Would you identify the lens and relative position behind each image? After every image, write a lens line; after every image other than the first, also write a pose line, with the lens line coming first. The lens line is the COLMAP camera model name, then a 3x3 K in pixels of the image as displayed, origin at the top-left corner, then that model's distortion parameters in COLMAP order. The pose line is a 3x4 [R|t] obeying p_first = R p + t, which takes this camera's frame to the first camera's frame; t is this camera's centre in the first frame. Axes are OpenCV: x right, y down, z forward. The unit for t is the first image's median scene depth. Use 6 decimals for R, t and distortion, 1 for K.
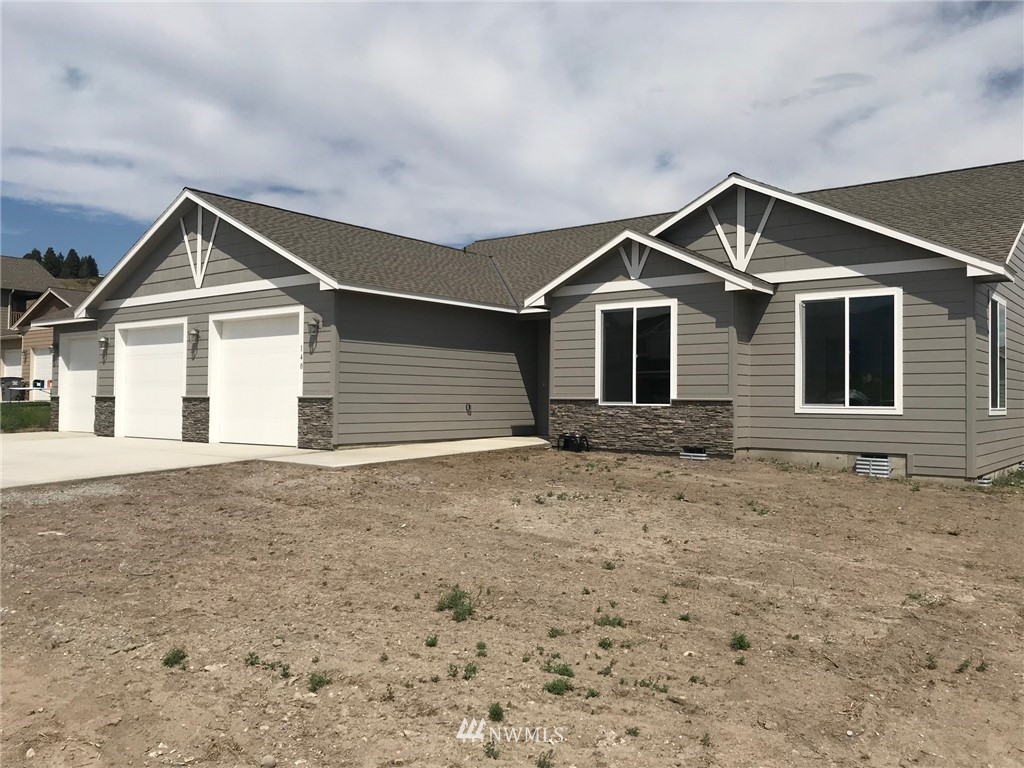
lens RADIAL K [[757.5, 0, 611.7], [0, 757.5, 385.1], [0, 0, 1]] dist [0.071897, -0.124960]
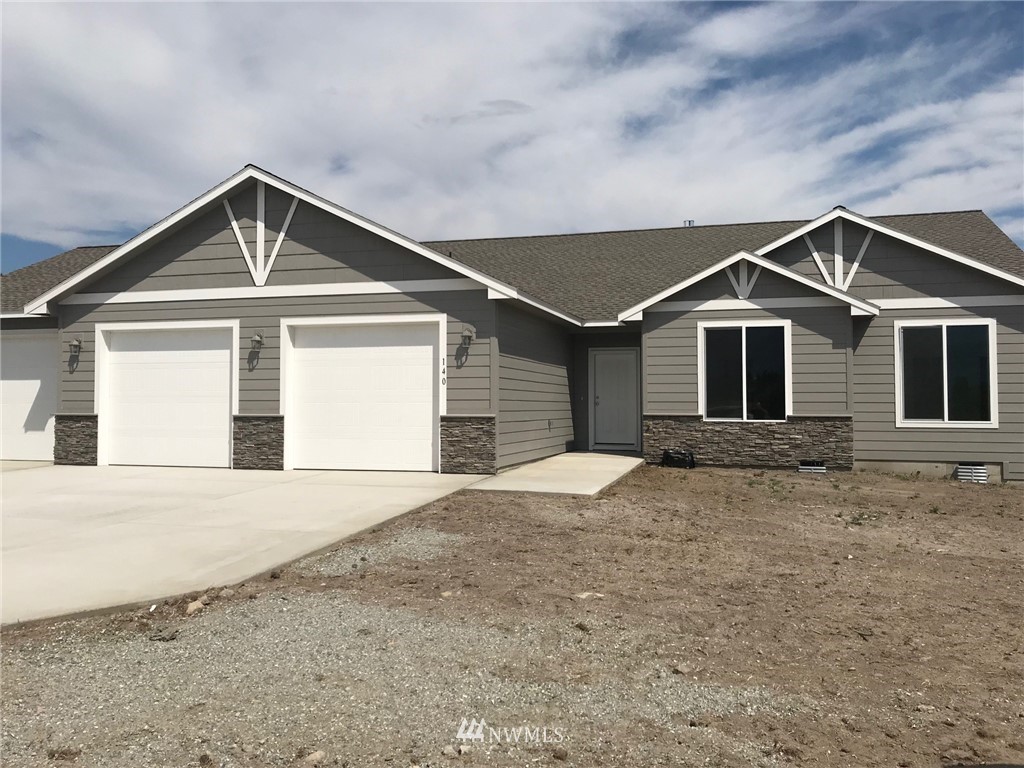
lens RADIAL K [[749.0, 0, 504.5], [0, 749.0, 384.8], [0, 0, 1]] dist [0.011663, 0.002311]
pose [[0.942003, 0.005676, 0.335558, -0.624899], [-0.003352, 0.999966, -0.007505, -0.014292], [-0.335589, 0.005945, 0.941990, 0.150257]]
